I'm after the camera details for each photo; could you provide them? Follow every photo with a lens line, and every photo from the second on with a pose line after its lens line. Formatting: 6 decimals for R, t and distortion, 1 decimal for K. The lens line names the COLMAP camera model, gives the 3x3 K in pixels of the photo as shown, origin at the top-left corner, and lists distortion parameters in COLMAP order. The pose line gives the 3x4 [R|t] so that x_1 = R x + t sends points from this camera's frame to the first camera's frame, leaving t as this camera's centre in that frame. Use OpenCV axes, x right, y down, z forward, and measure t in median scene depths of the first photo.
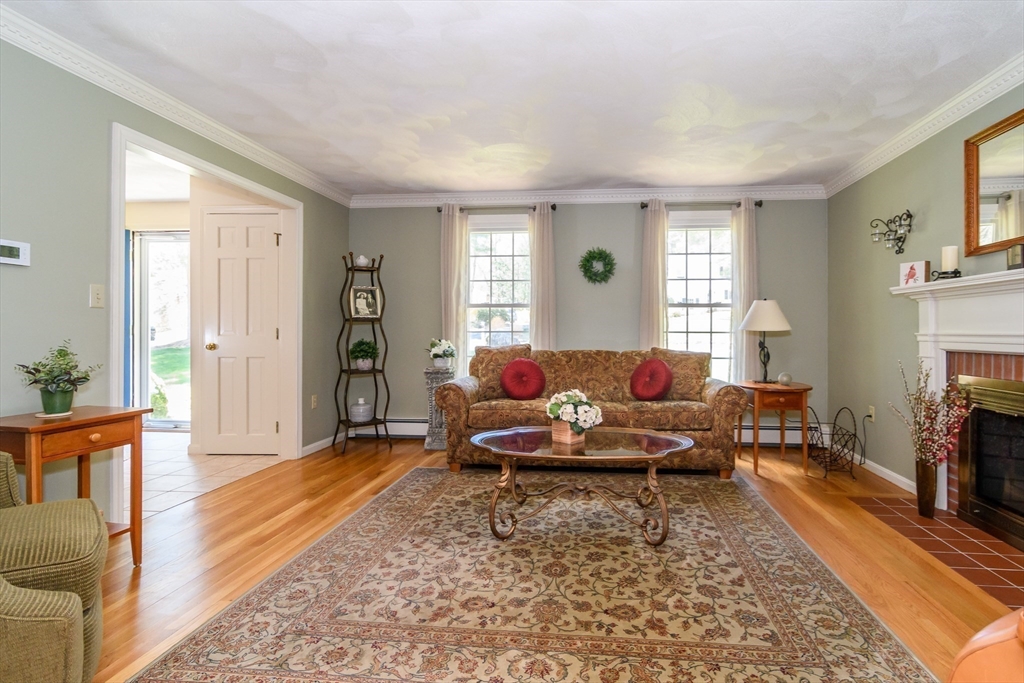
lens RADIAL K [[495.3, 0, 515.3], [0, 495.3, 323.9], [0, 0, 1]] dist [0.003272, -0.000006]
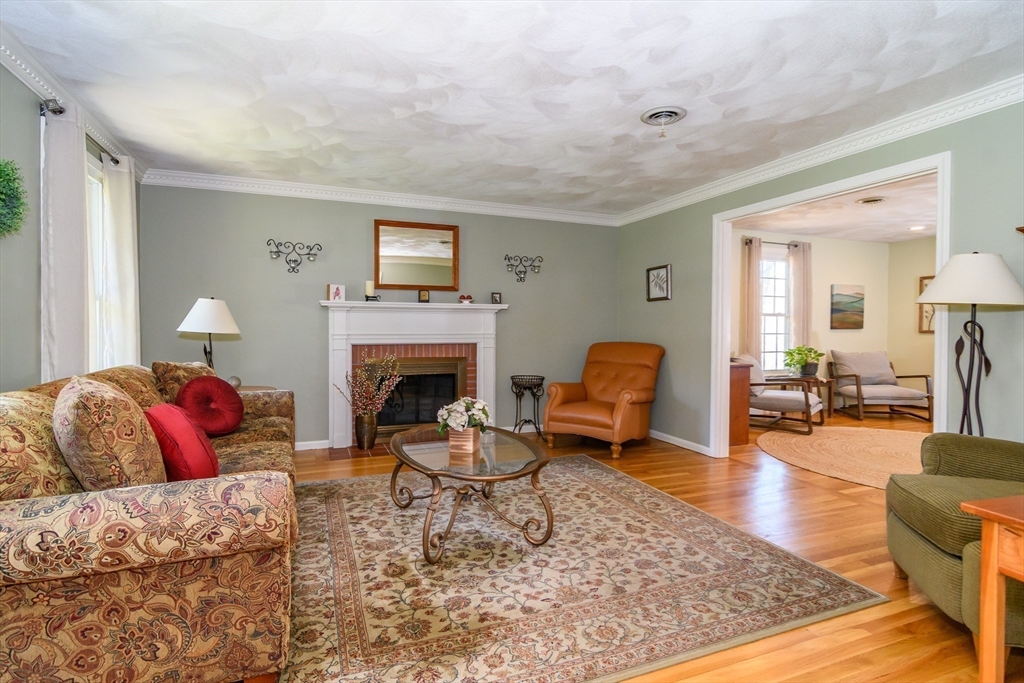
lens RADIAL K [[495.3, 0, 516.0], [0, 495.3, 335.9], [0, 0, 1]] dist [0.003272, -0.000006]
pose [[-0.499747, -0.023315, 0.865858, -0.916895], [-0.018180, 0.999700, 0.016427, -0.011034], [-0.865981, -0.007532, -0.500020, 1.629480]]
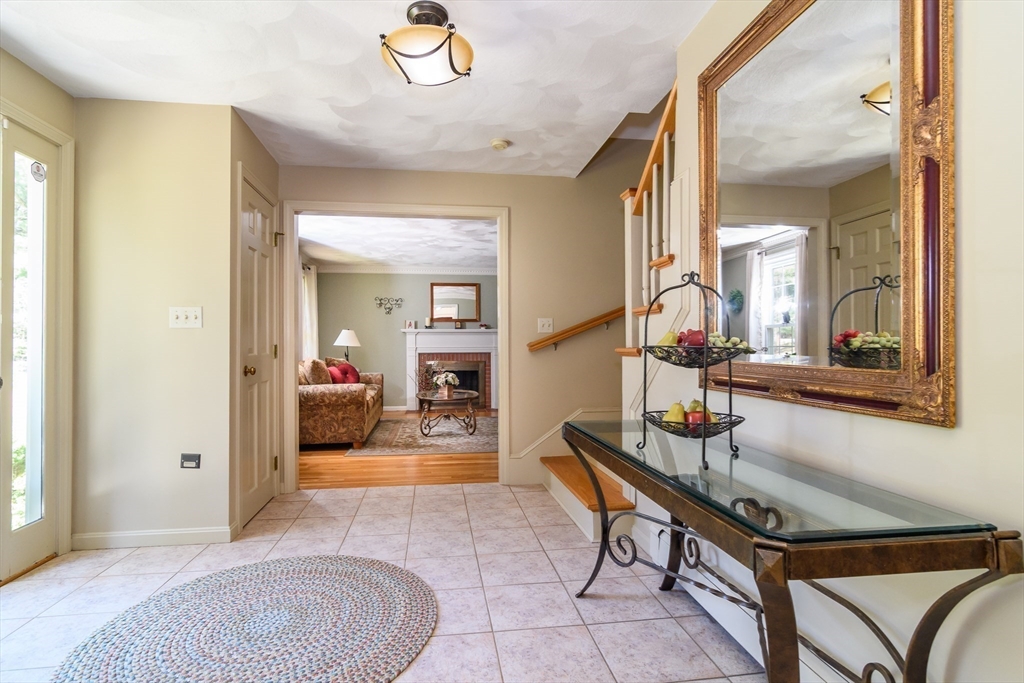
lens RADIAL K [[495.3, 0, 503.4], [0, 495.3, 349.7], [0, 0, 1]] dist [0.003272, -0.000006]
pose [[-0.259141, -0.007390, 0.965811, -2.411012], [-0.008375, 0.999950, 0.005404, 0.017117], [-0.965803, -0.006688, -0.259190, 1.543287]]
